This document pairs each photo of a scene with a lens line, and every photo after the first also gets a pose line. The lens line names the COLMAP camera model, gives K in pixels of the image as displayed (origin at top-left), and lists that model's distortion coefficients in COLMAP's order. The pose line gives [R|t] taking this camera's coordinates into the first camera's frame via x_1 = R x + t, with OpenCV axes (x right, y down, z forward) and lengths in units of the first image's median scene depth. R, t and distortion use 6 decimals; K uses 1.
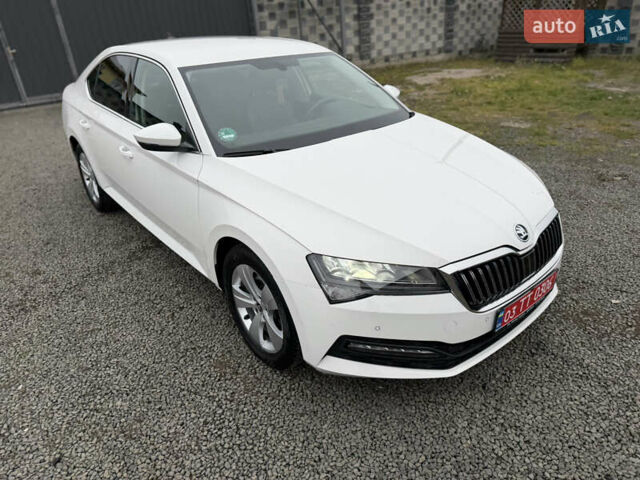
lens RADIAL K [[449.5, 0, 322.8], [0, 449.5, 242.5], [0, 0, 1]] dist [0.021039, -0.031622]
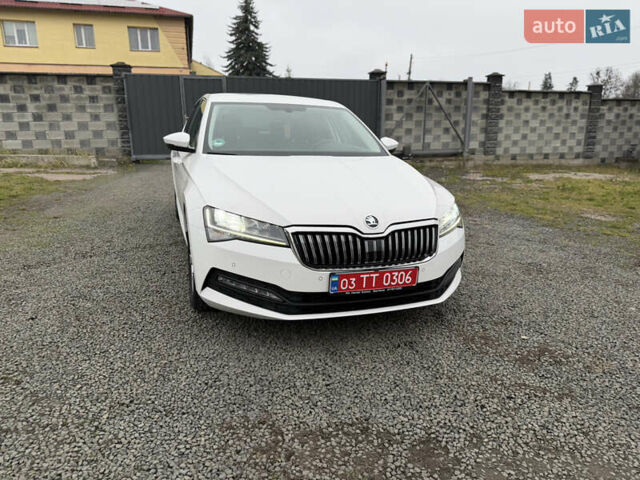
lens RADIAL K [[449.5, 0, 318.2], [0, 449.5, 241.6], [0, 0, 1]] dist [0.021039, -0.031622]
pose [[0.931095, 0.154713, -0.330341, 0.106879], [-0.218227, 0.961920, -0.164584, 0.039475], [0.292298, 0.225333, 0.929401, -0.024759]]
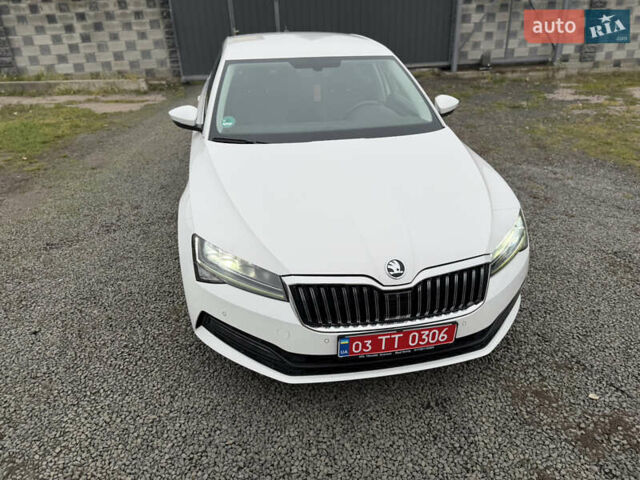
lens RADIAL K [[449.5, 0, 320.1], [0, 449.5, 238.5], [0, 0, 1]] dist [0.021039, -0.031622]
pose [[0.872945, 0.246941, -0.420699, 0.101439], [-0.239708, 0.968249, 0.070949, -0.016578], [0.424862, 0.038911, 0.904422, 0.012568]]
